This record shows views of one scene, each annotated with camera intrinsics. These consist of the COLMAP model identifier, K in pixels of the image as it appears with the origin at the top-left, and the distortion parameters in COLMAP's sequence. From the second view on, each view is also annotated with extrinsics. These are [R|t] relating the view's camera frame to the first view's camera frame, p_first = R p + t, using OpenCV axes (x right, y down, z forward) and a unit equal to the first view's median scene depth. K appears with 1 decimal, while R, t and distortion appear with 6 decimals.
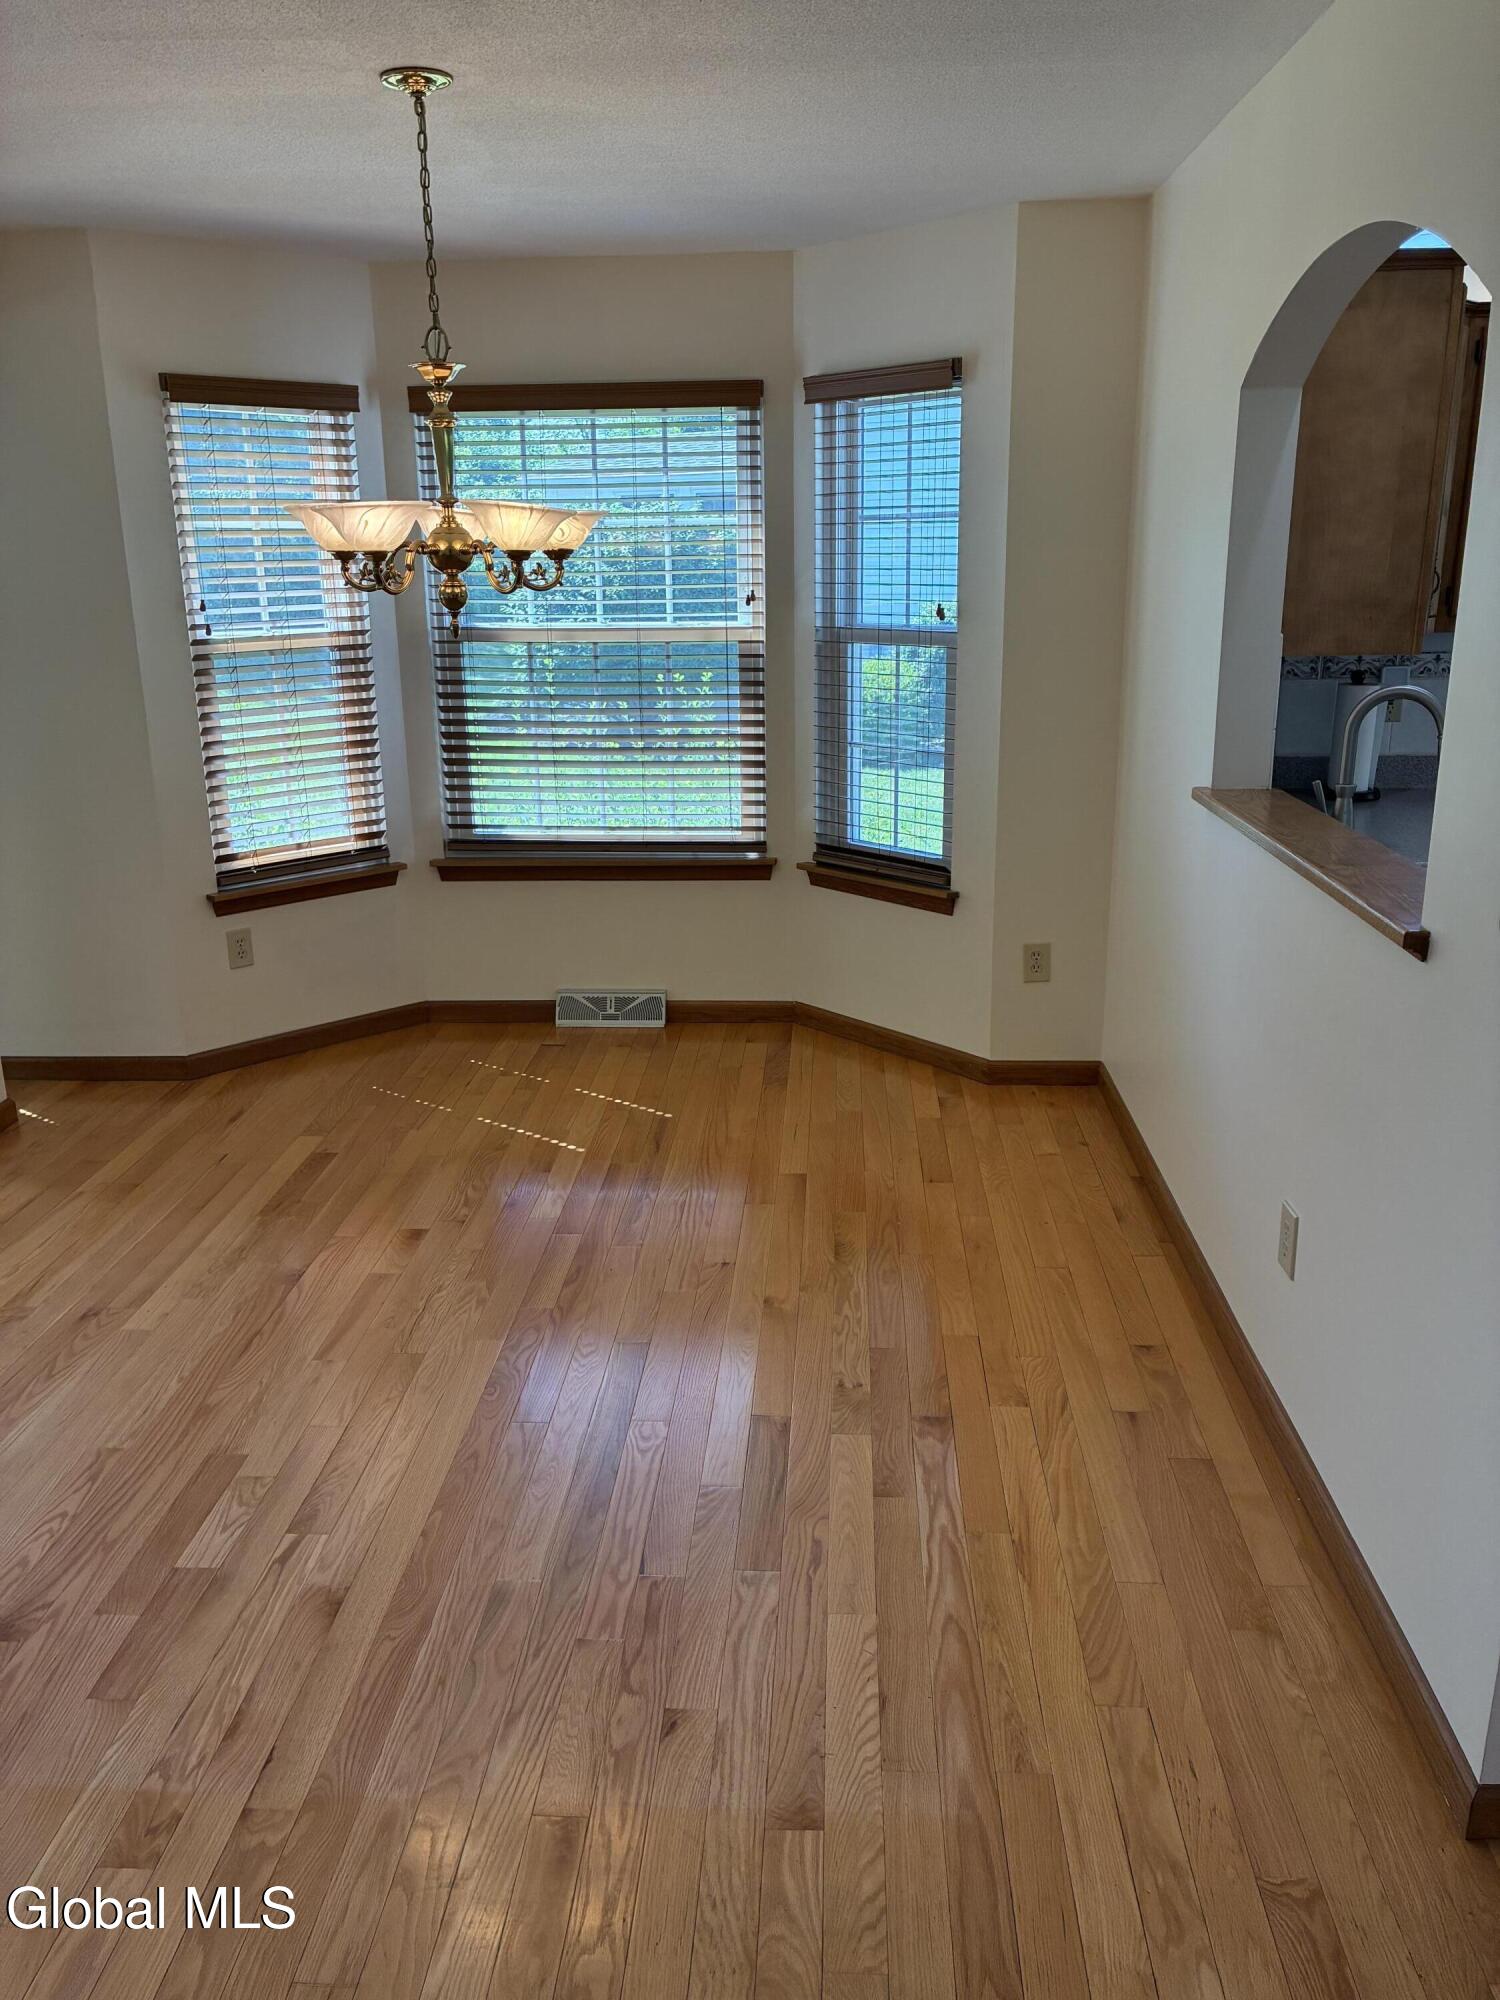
lens RADIAL K [[1512.2, 0, 753.3], [0, 1512.2, 997.3], [0, 0, 1]] dist [0.044992, -0.057582]
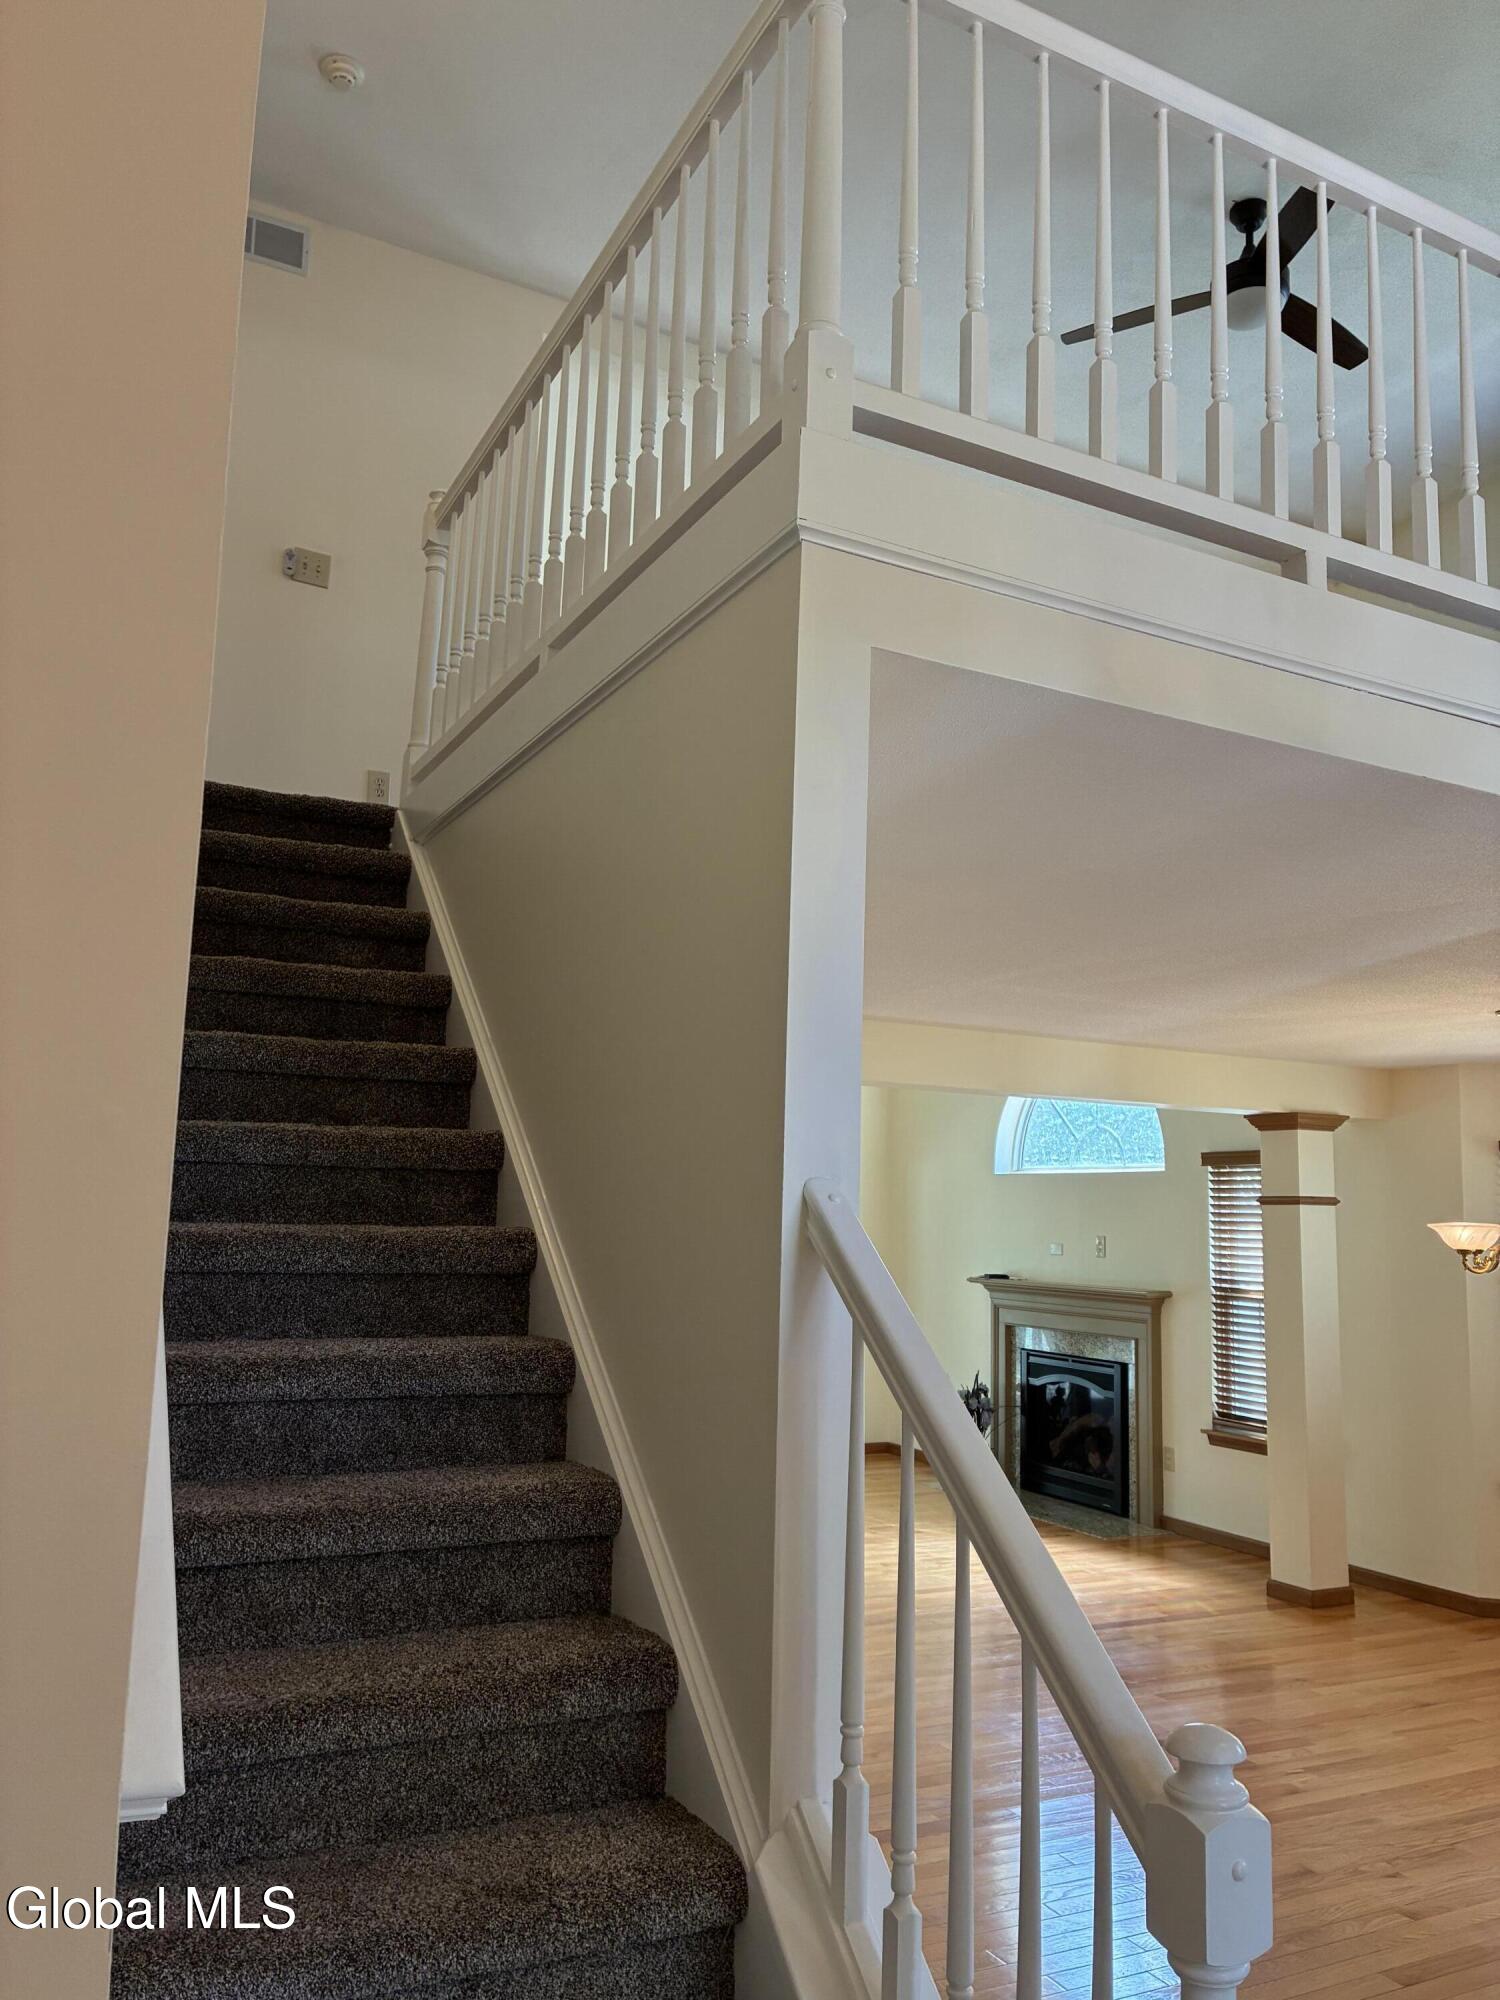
lens RADIAL K [[1512.2, 0, 756.3], [0, 1512.2, 999.9], [0, 0, 1]] dist [0.044992, -0.057582]
pose [[0.504555, -0.096678, -0.857950, 0.974029], [-0.281987, 0.920763, -0.269591, 0.171647], [0.816032, 0.377954, 0.437314, -0.650201]]
